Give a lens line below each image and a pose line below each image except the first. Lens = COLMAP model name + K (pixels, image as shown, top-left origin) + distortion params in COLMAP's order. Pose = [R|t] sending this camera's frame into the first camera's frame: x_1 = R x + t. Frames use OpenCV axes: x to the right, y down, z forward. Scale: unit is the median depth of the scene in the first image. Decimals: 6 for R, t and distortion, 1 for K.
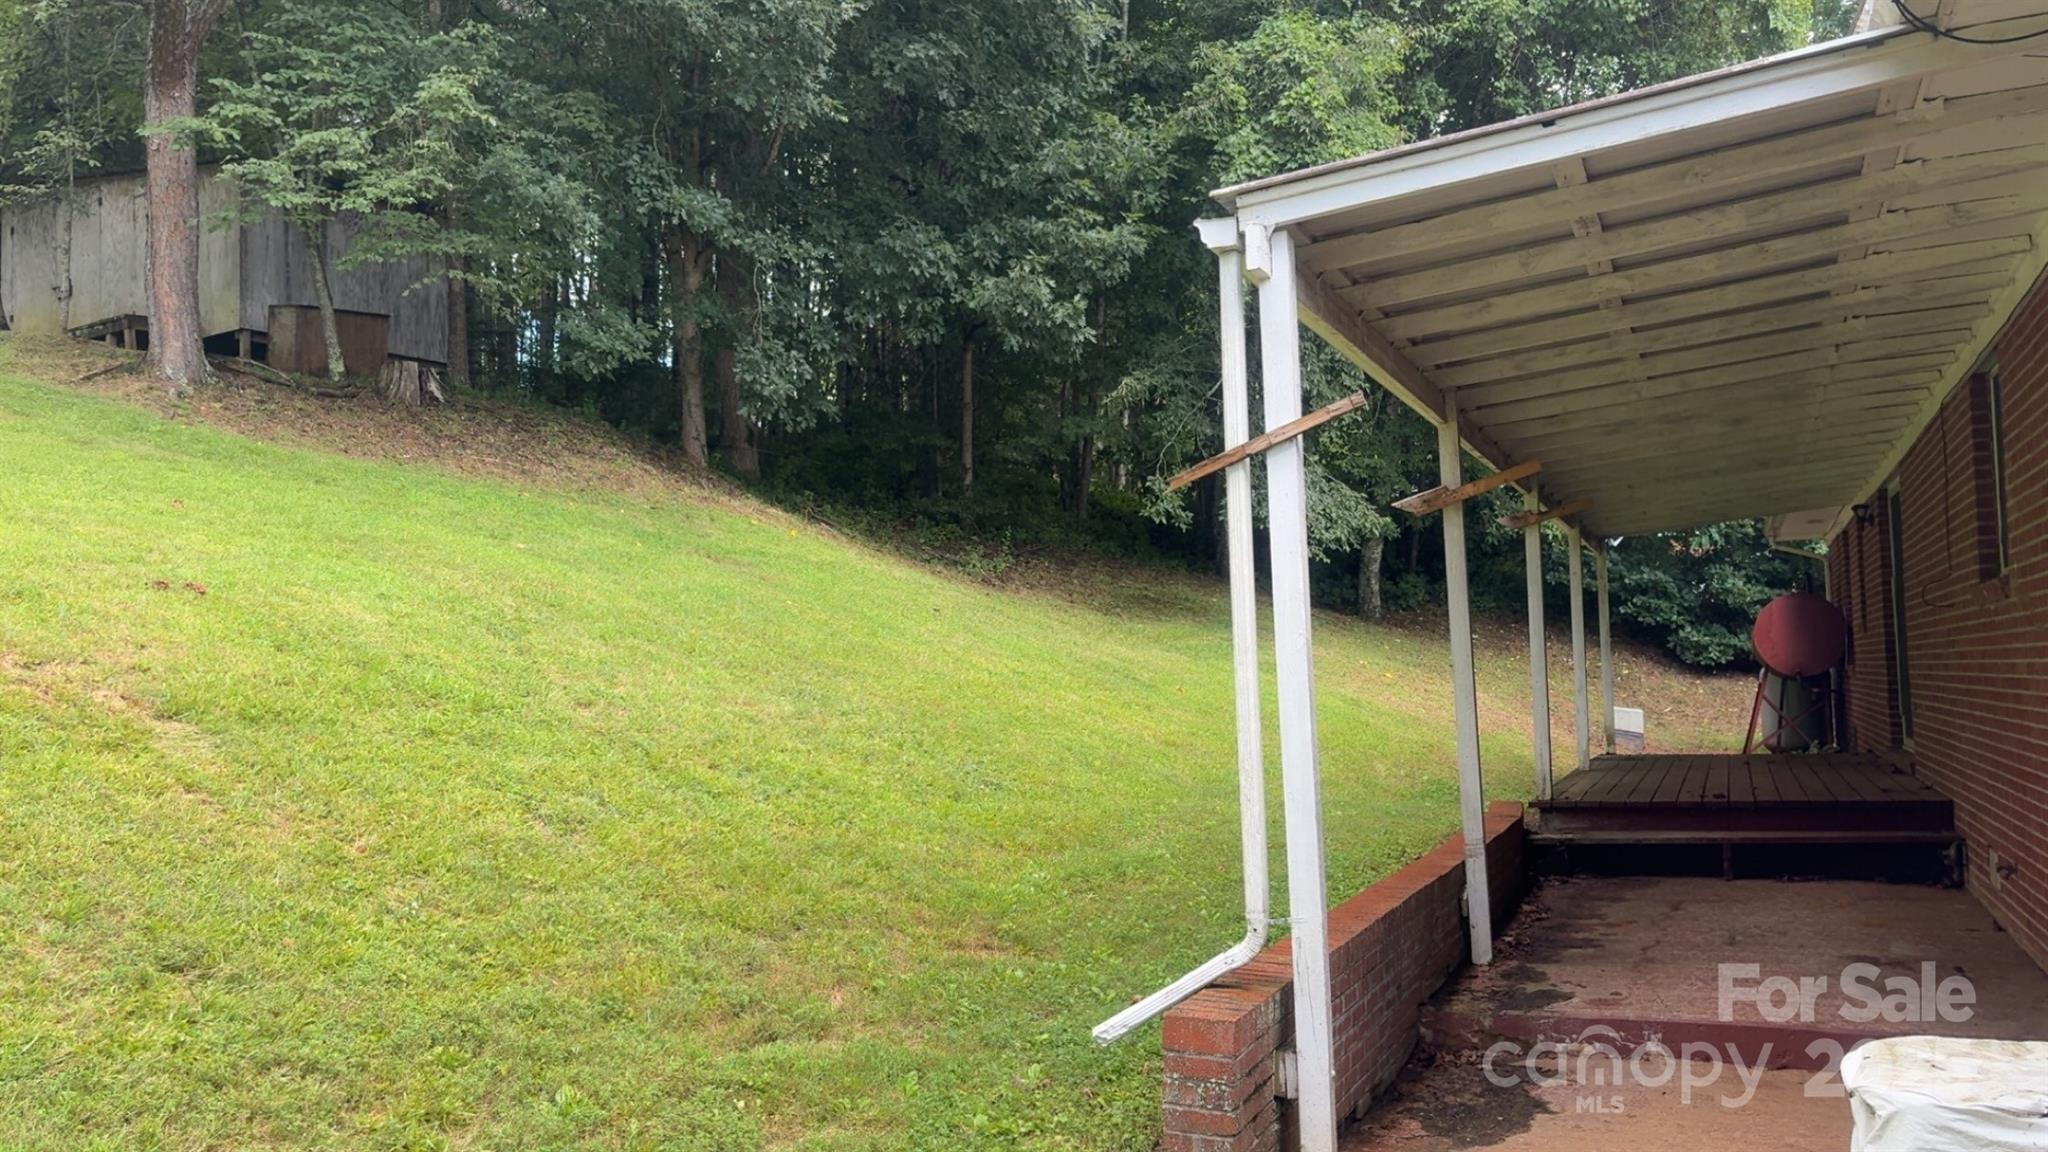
lens RADIAL K [[1613.9, 0, 1027.6], [0, 1613.9, 567.5], [0, 0, 1]] dist [0.038334, -0.031533]
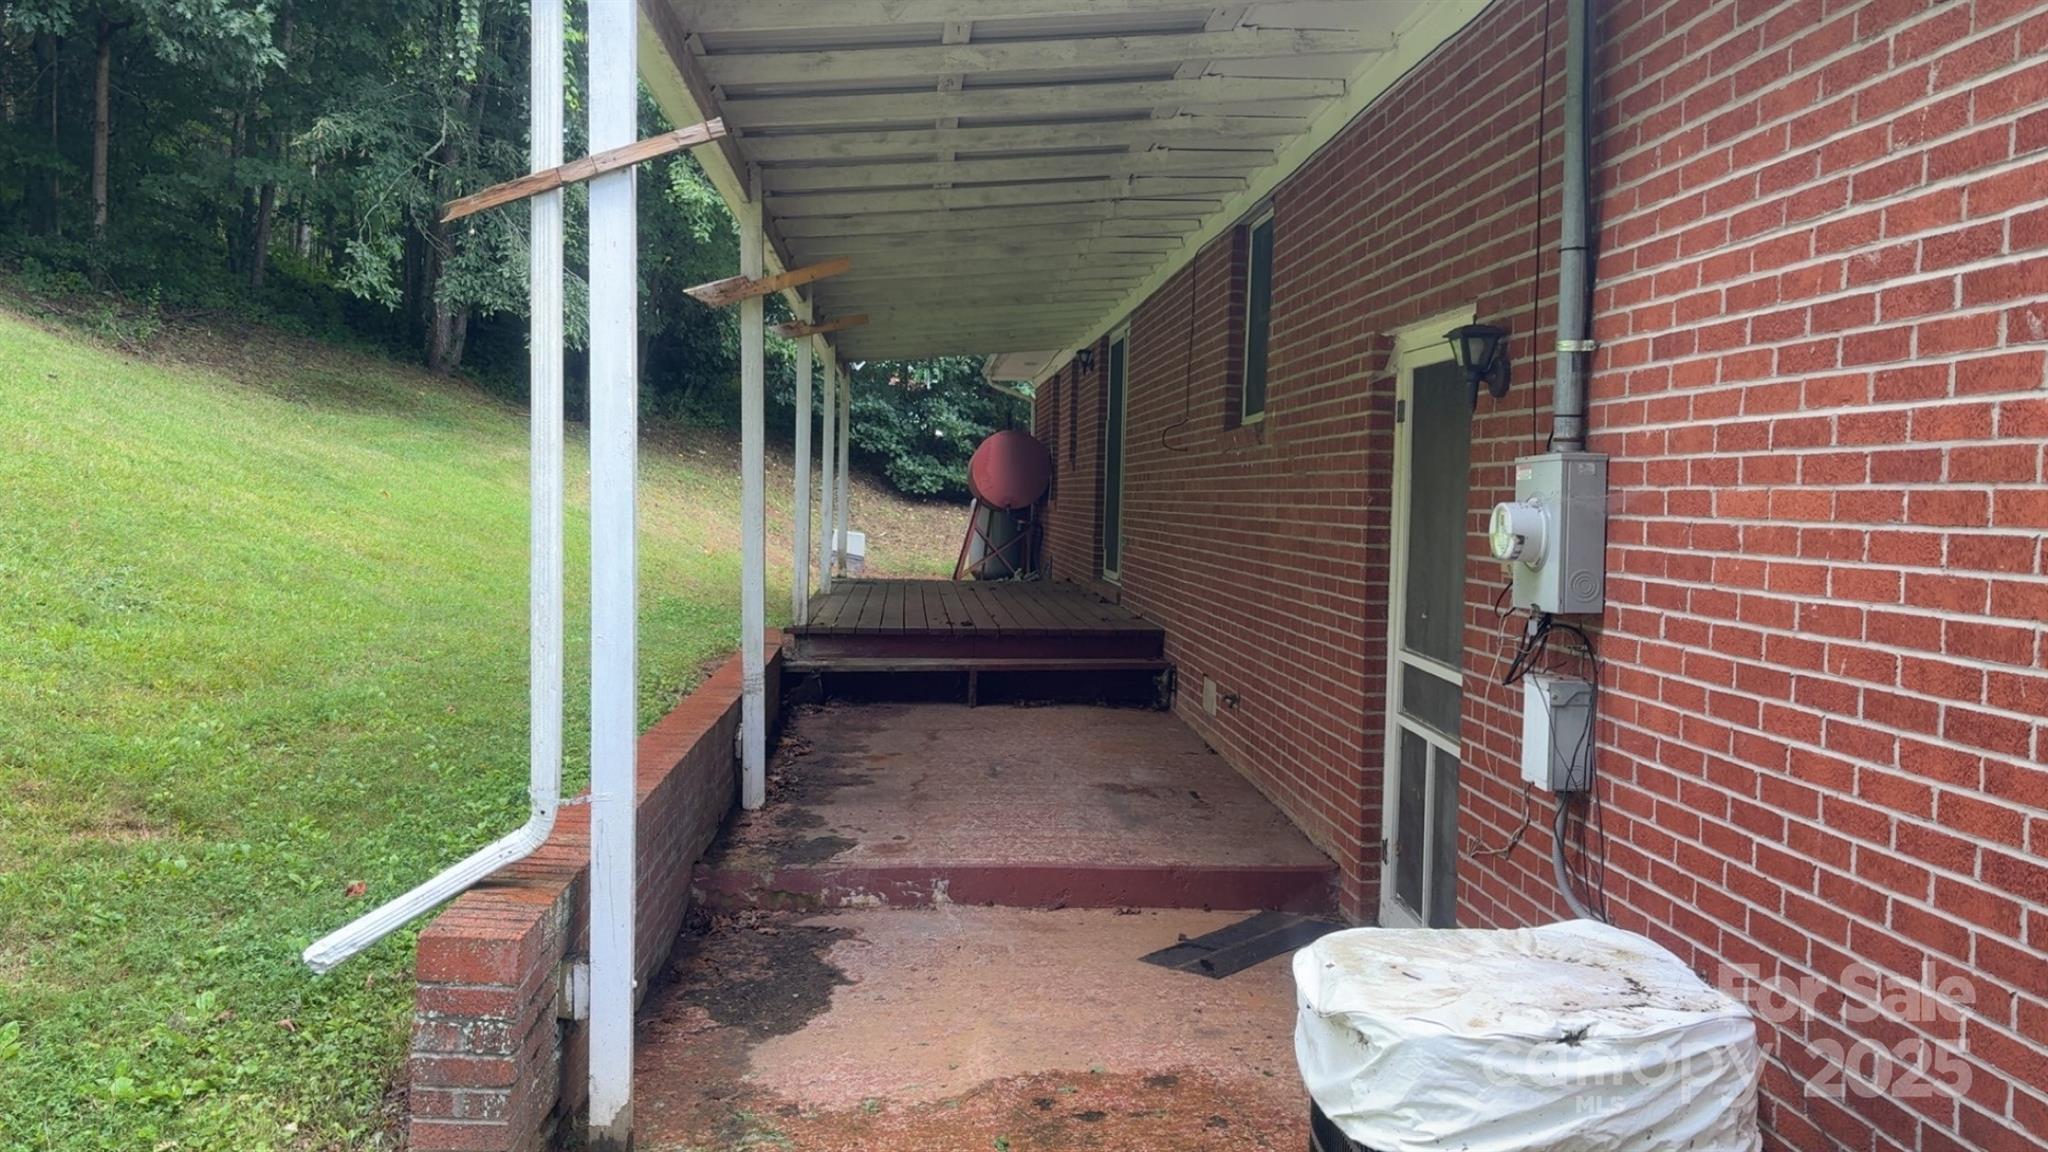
lens RADIAL K [[1613.9, 0, 1028.9], [0, 1613.9, 585.0], [0, 0, 1]] dist [0.038334, -0.031533]
pose [[0.883831, 0.021729, 0.467302, -0.010619], [-0.080024, 0.991219, 0.105263, 0.010463], [-0.460912, -0.130430, 0.877809, 0.140694]]
